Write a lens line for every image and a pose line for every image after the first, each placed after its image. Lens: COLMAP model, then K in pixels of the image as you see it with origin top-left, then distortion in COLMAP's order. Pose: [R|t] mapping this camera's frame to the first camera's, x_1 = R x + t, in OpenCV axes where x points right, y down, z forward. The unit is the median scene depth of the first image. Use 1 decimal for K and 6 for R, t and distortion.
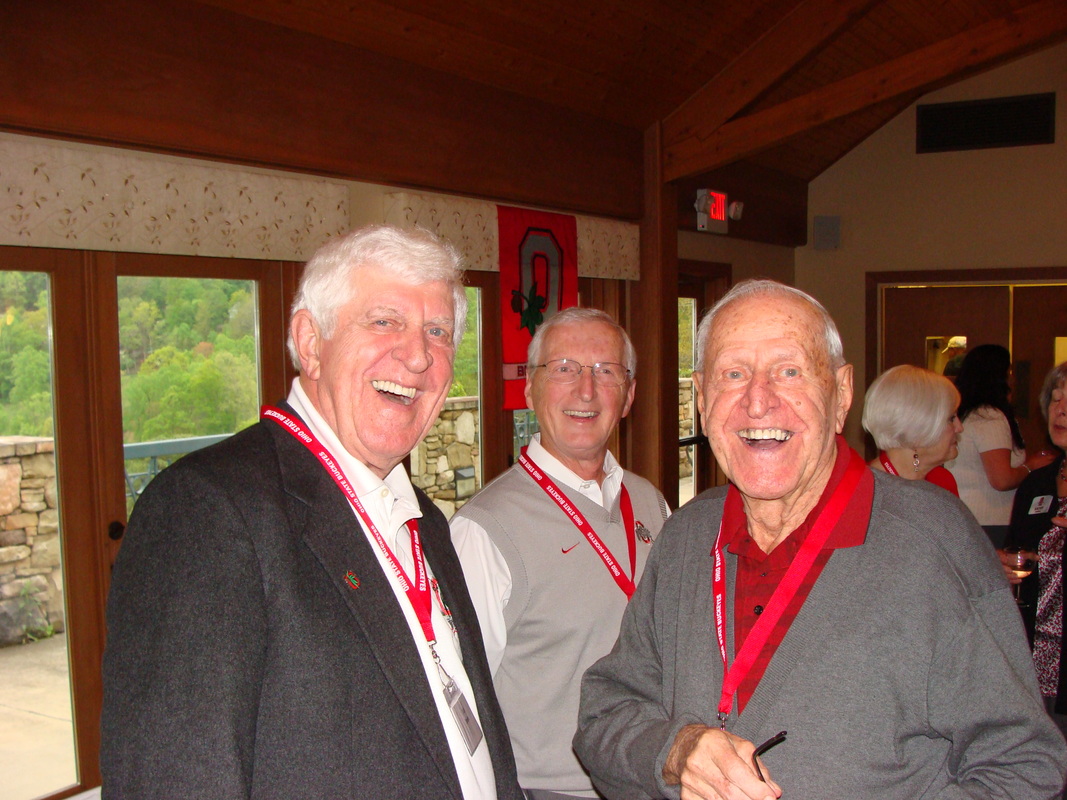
lens RADIAL K [[1192.2, 0, 533.5], [0, 1192.2, 400.0], [0, 0, 1]] dist [-0.203287, 0.283916]
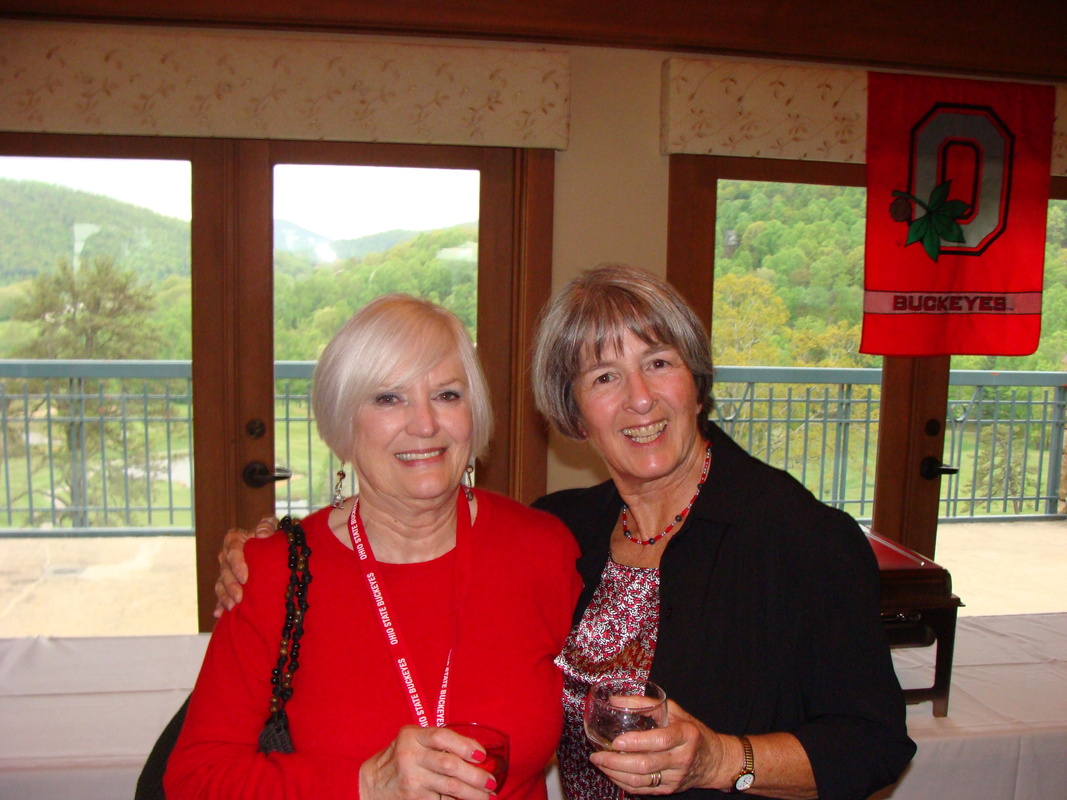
lens RADIAL K [[1198.2, 0, 533.5], [0, 1198.2, 400.0], [0, 0, 1]] dist [-0.200467, 0.260599]
pose [[0.691280, 0.112593, -0.713761, 0.359309], [-0.073852, 0.993622, 0.085214, -0.010556], [0.718803, -0.006194, 0.695186, 0.353867]]
